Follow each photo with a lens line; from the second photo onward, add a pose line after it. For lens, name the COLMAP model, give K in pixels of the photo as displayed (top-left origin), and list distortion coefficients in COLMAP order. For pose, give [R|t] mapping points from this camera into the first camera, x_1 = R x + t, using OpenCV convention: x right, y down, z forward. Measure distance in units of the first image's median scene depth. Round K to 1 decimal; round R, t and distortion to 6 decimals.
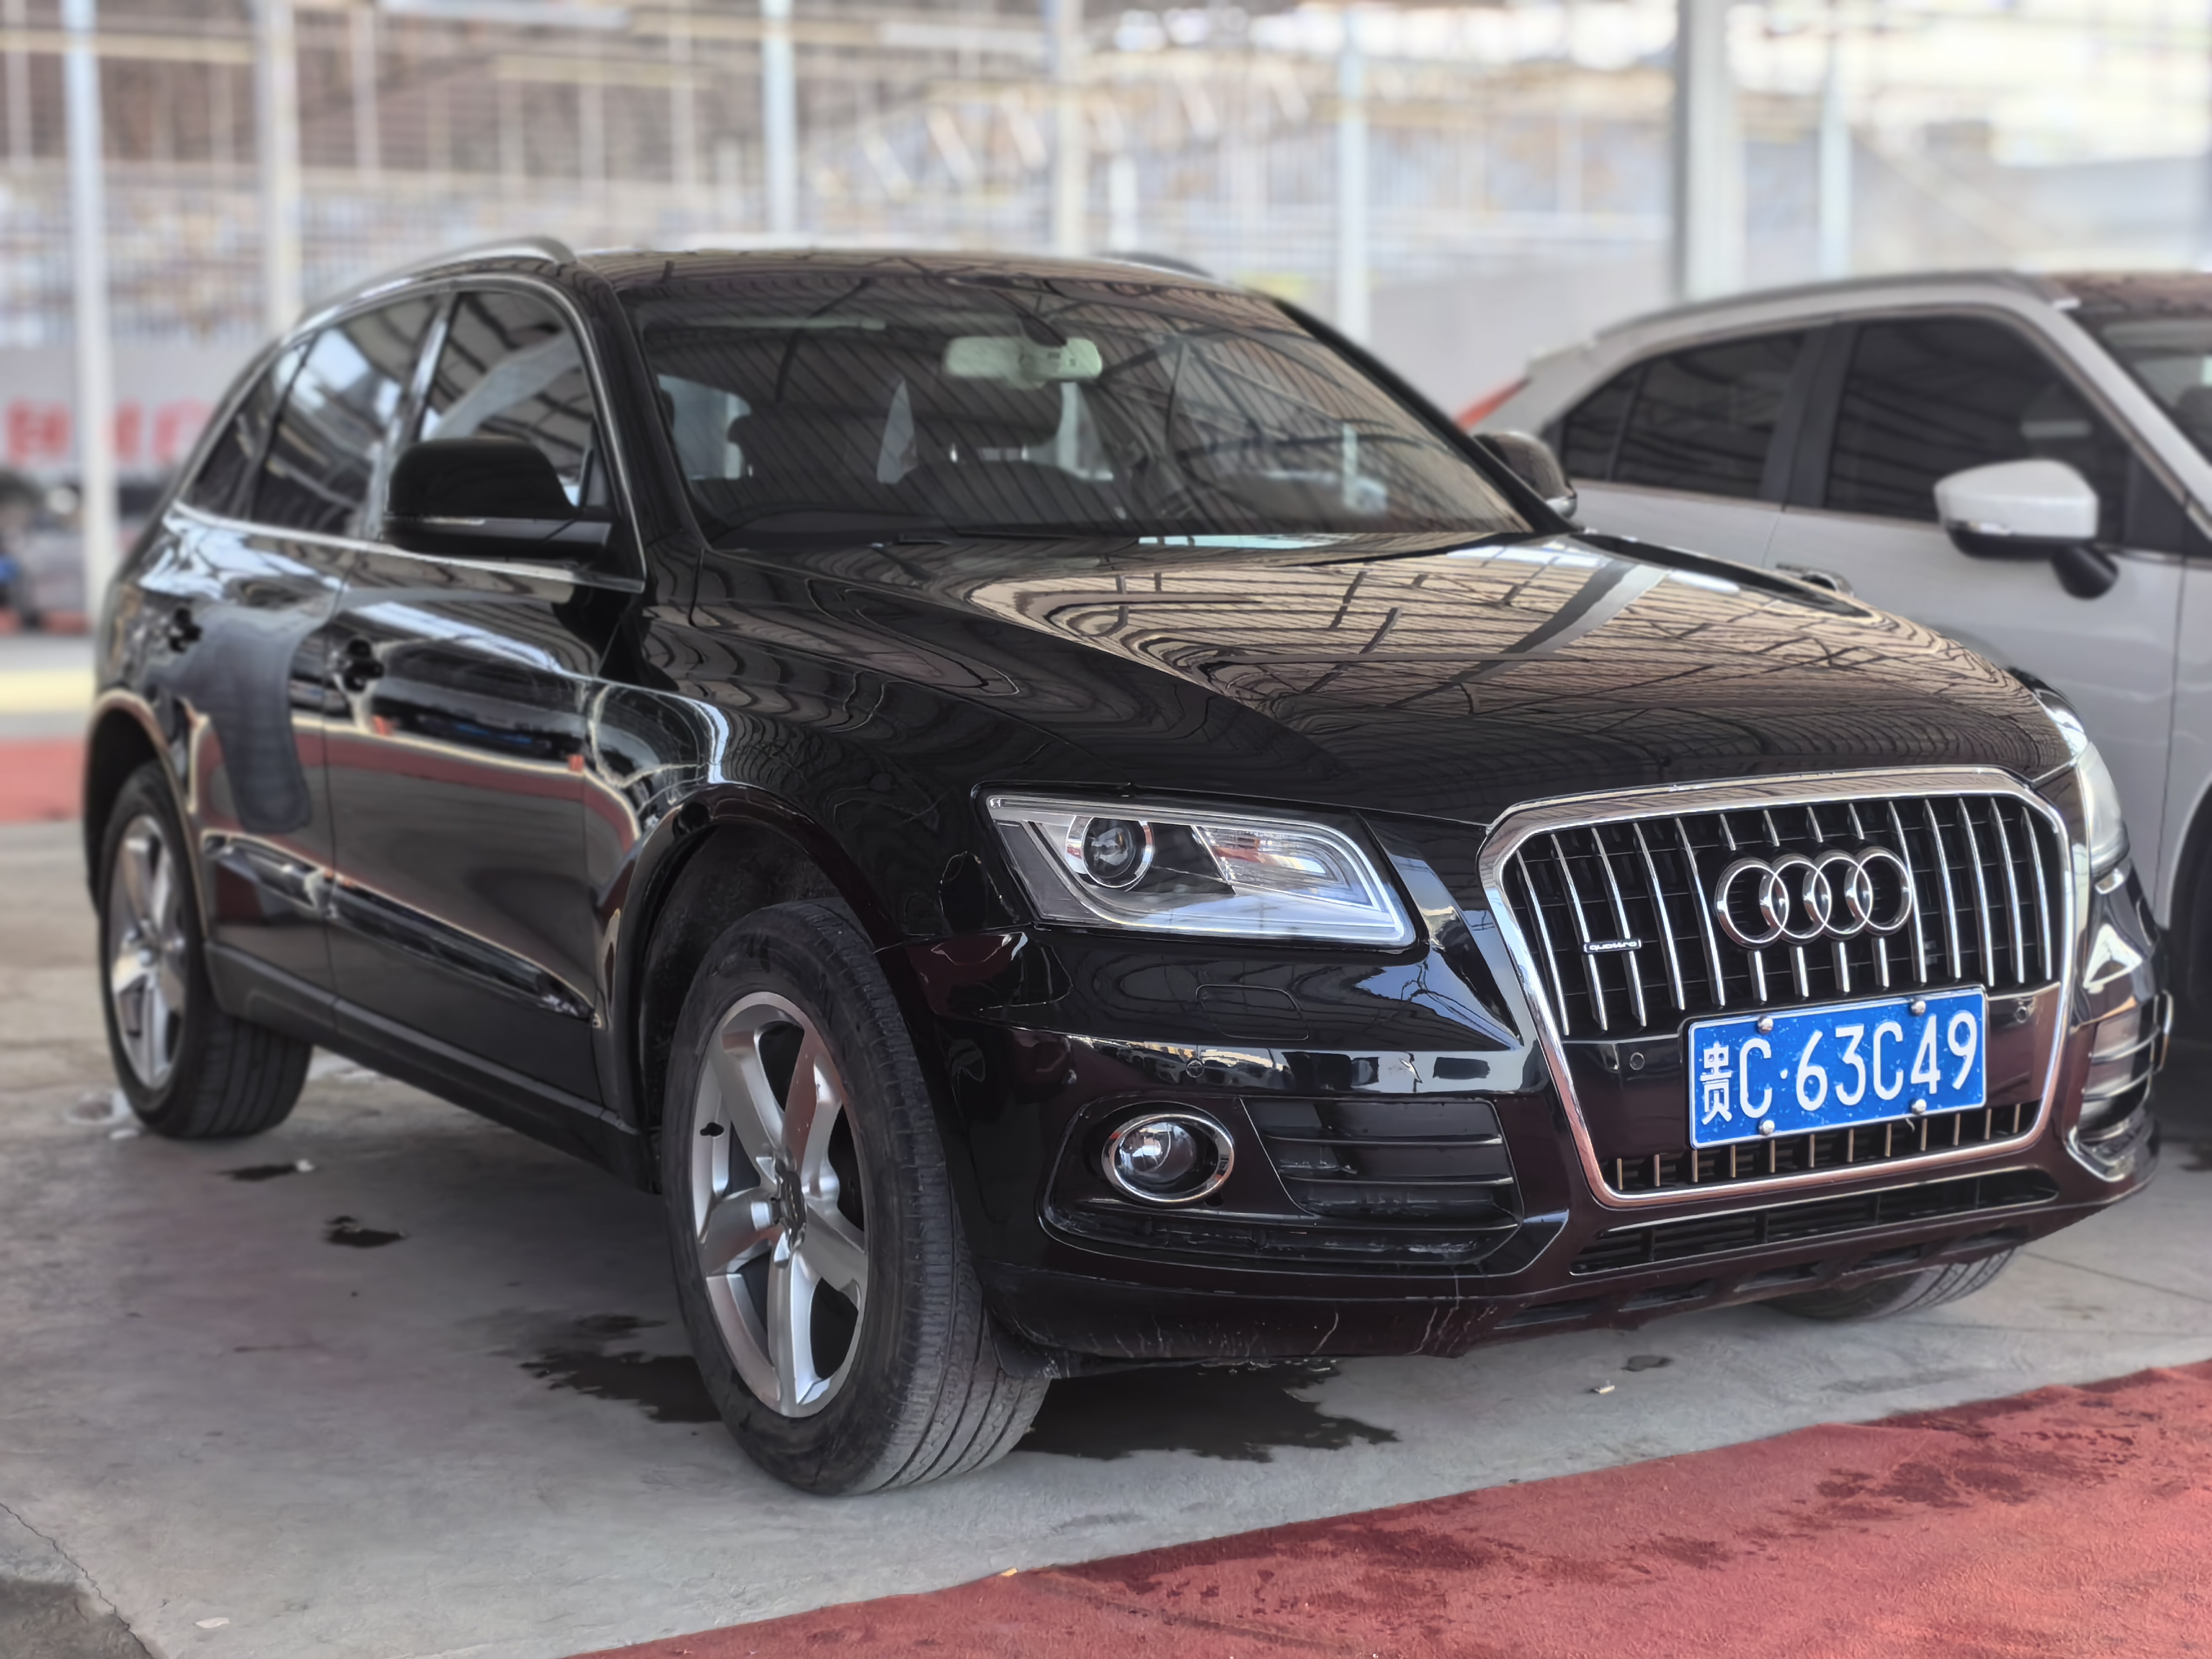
lens RADIAL K [[3498.6, 0, 1106.0], [0, 3498.6, 829.5], [0, 0, 1]] dist [0.015635, -0.045152]
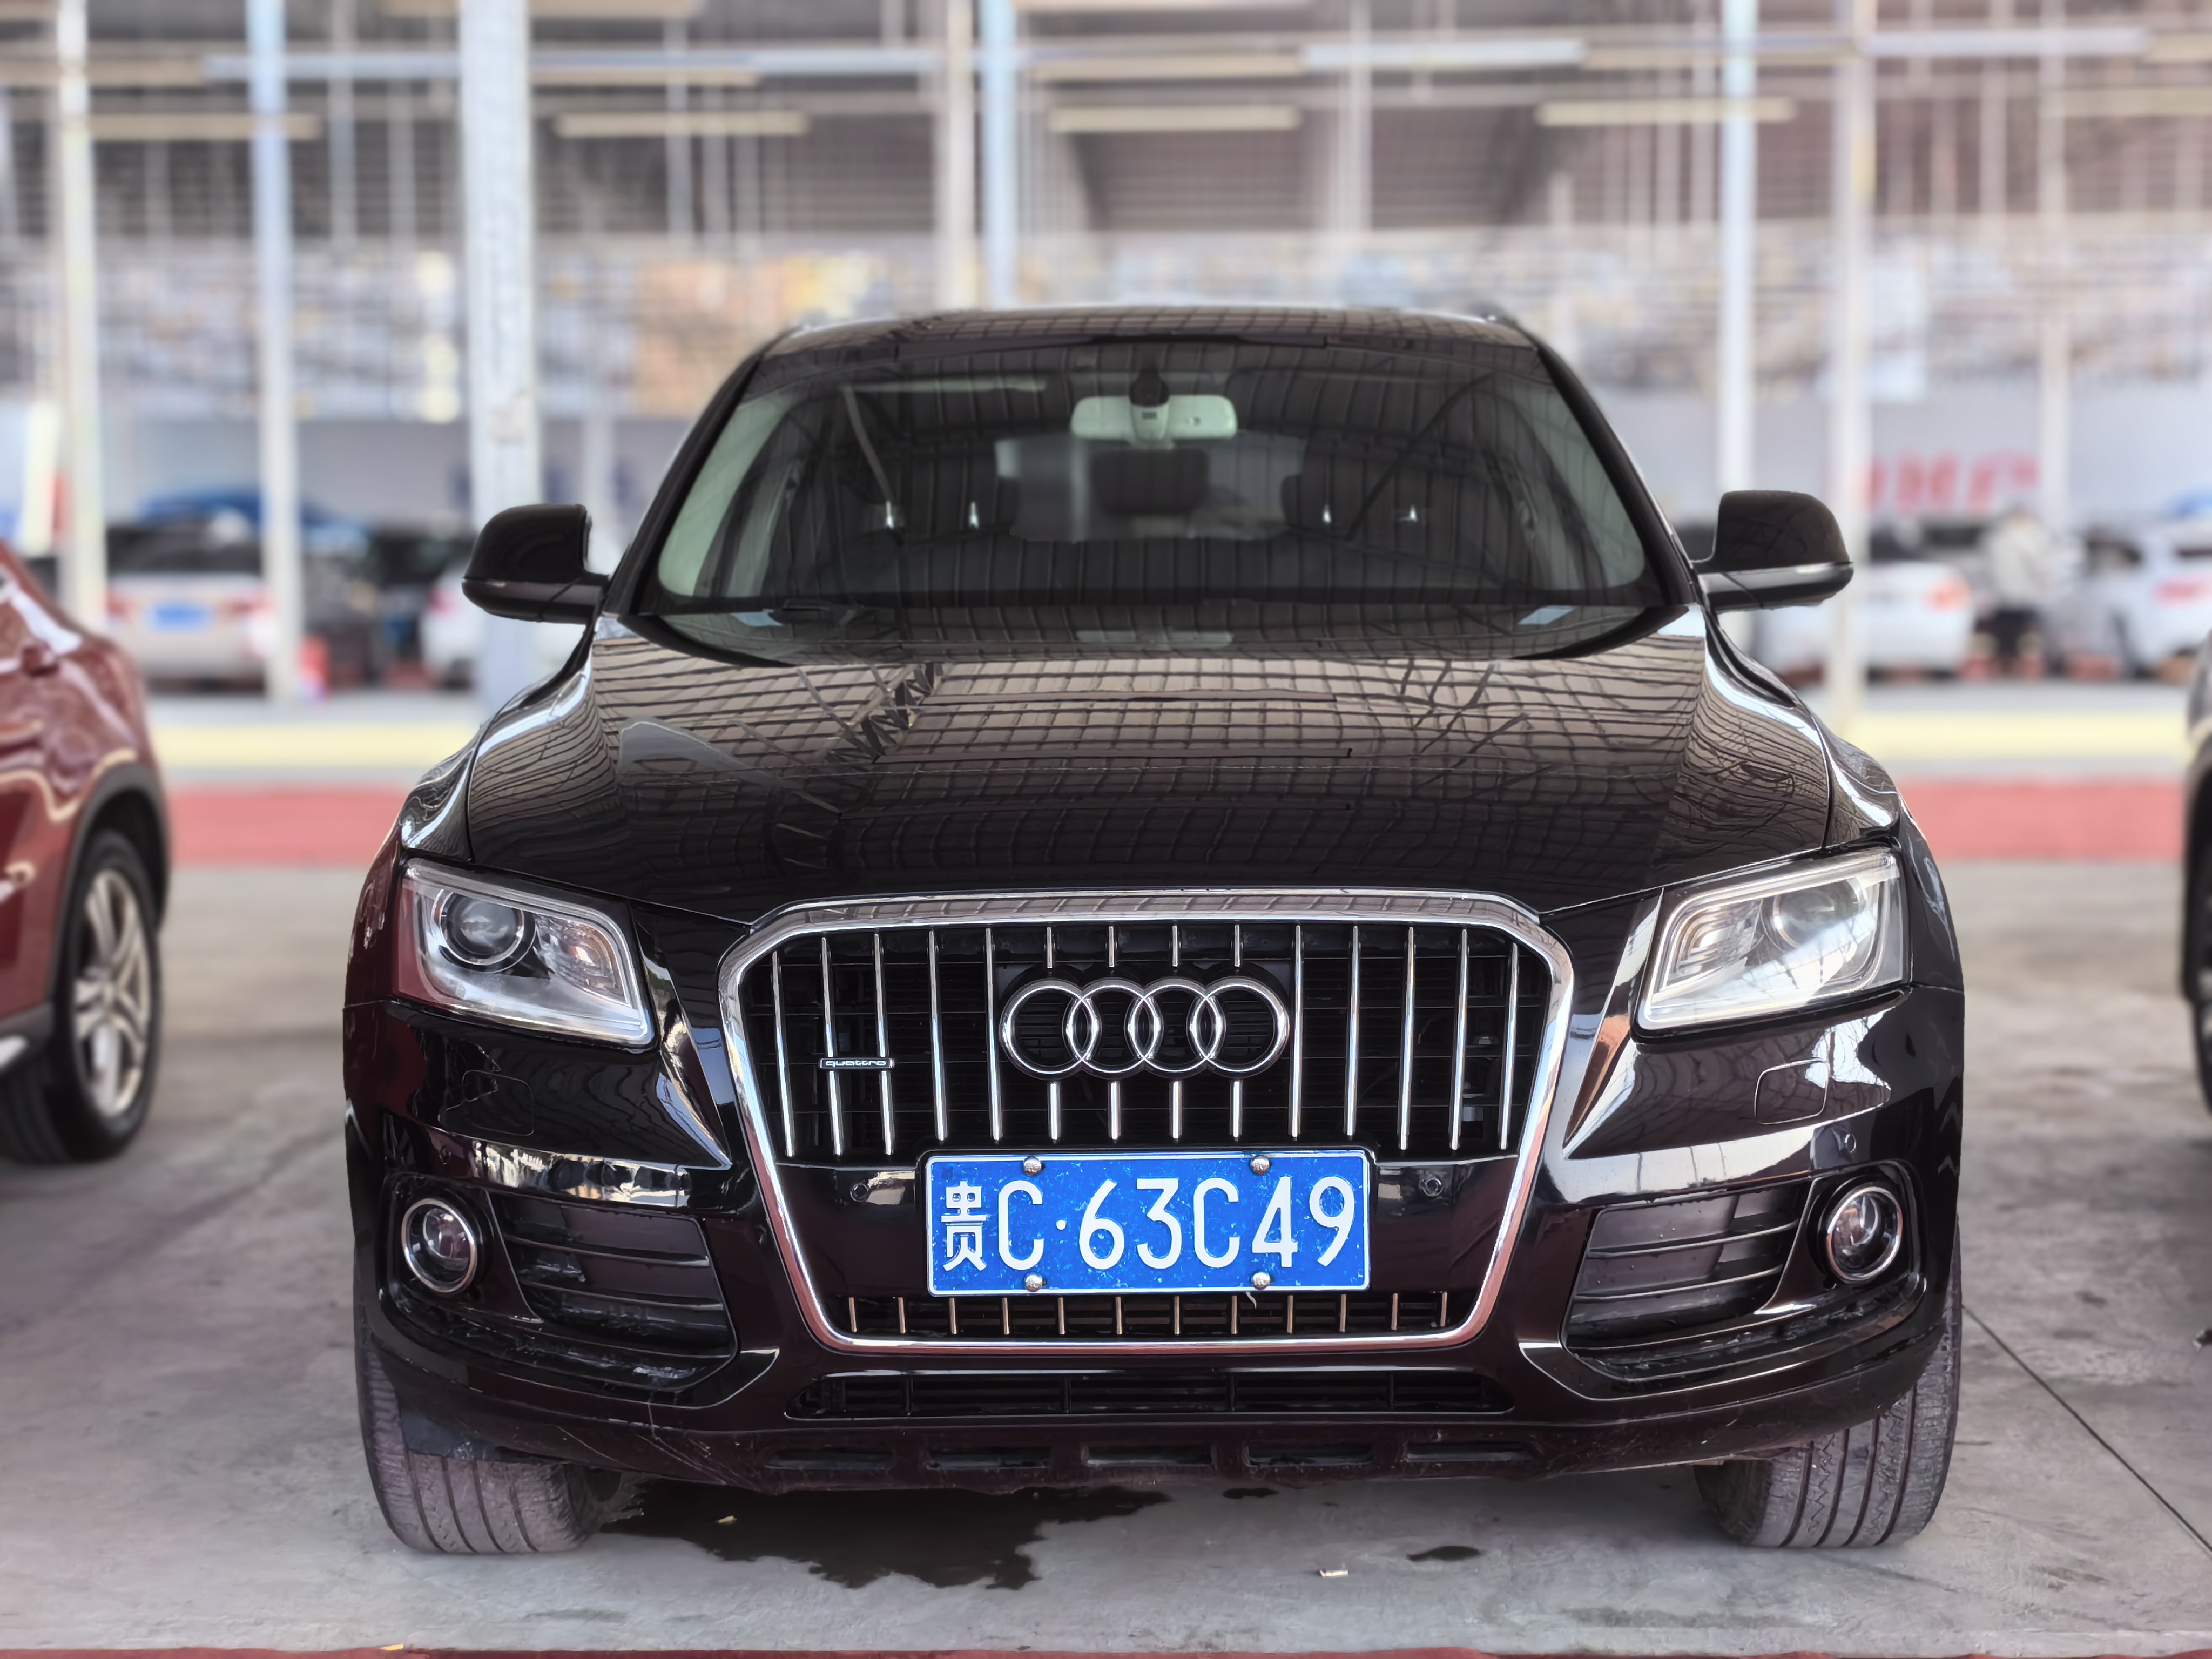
lens RADIAL K [[3498.6, 0, 1106.0], [0, 3498.6, 829.5], [0, 0, 1]] dist [0.015635, -0.045152]
pose [[0.866858, 0.046729, -0.496360, 0.635754], [-0.053633, 0.998561, 0.000341, -0.030696], [0.495662, 0.026325, 0.868117, 0.234356]]
